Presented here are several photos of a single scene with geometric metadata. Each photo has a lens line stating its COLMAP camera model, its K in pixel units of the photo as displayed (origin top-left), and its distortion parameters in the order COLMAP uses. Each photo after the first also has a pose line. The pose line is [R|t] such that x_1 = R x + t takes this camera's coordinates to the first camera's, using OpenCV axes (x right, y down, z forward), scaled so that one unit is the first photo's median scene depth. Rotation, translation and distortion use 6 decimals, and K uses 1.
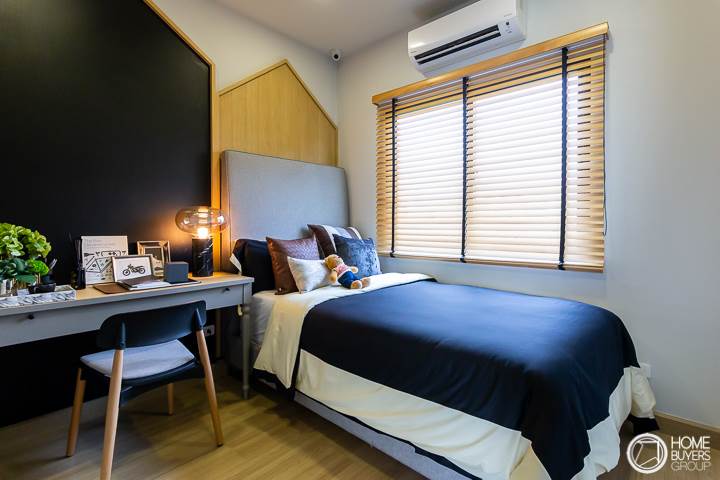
lens RADIAL K [[343.0, 0, 361.4], [0, 343.0, 232.3], [0, 0, 1]] dist [0.003618, 0.001240]
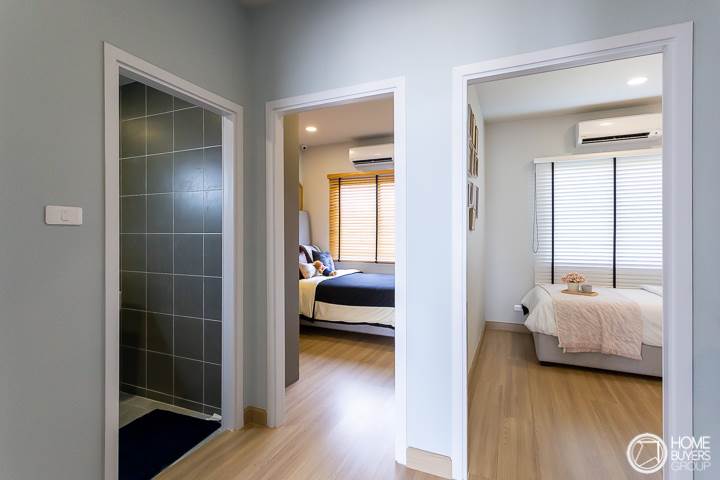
lens RADIAL K [[343.0, 0, 358.0], [0, 343.0, 237.1], [0, 0, 1]] dist [0.003618, 0.001240]
pose [[0.953689, -0.002601, 0.300784, -0.419704], [0.005426, 0.999949, -0.008555, -0.050590], [-0.300747, 0.009791, 0.953654, -0.919564]]
